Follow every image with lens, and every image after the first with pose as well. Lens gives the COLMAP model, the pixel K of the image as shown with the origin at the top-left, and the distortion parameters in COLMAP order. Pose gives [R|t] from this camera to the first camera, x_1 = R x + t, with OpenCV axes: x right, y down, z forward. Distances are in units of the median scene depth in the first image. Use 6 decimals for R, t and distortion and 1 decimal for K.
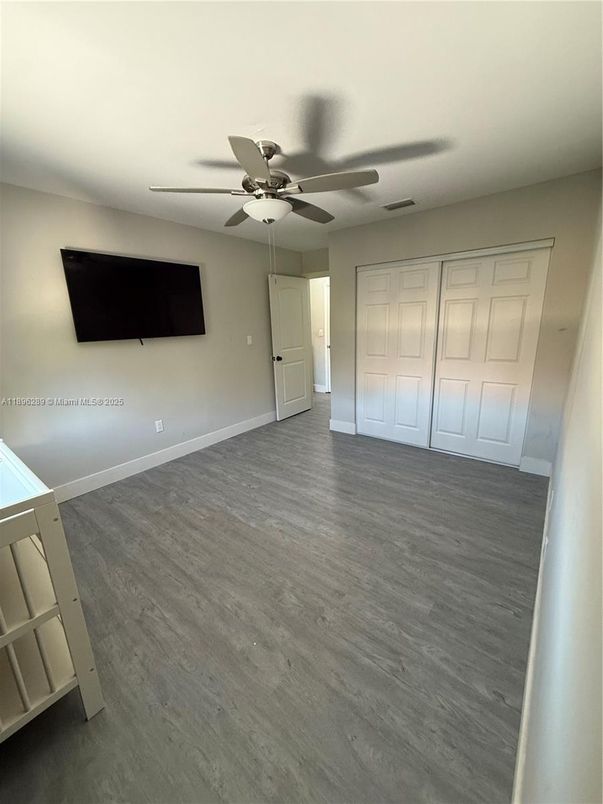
lens RADIAL K [[318.2, 0, 304.0], [0, 318.2, 400.9], [0, 0, 1]] dist [-0.015708, 0.000580]
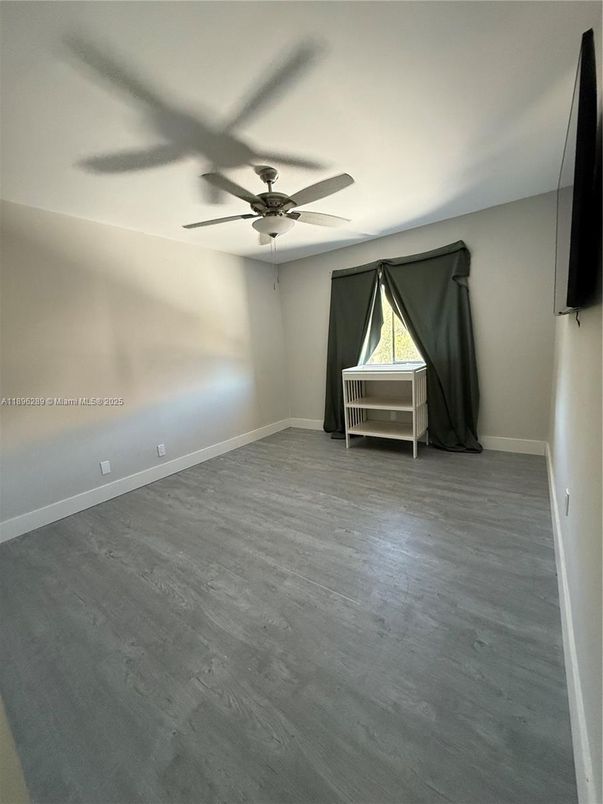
lens RADIAL K [[318.2, 0, 306.4], [0, 318.2, 400.8], [0, 0, 1]] dist [-0.015708, 0.000580]
pose [[-0.993266, 0.111423, -0.031748, -0.091150], [0.088543, 0.906767, 0.412229, -0.350385], [0.074720, 0.406642, -0.910527, 1.653540]]
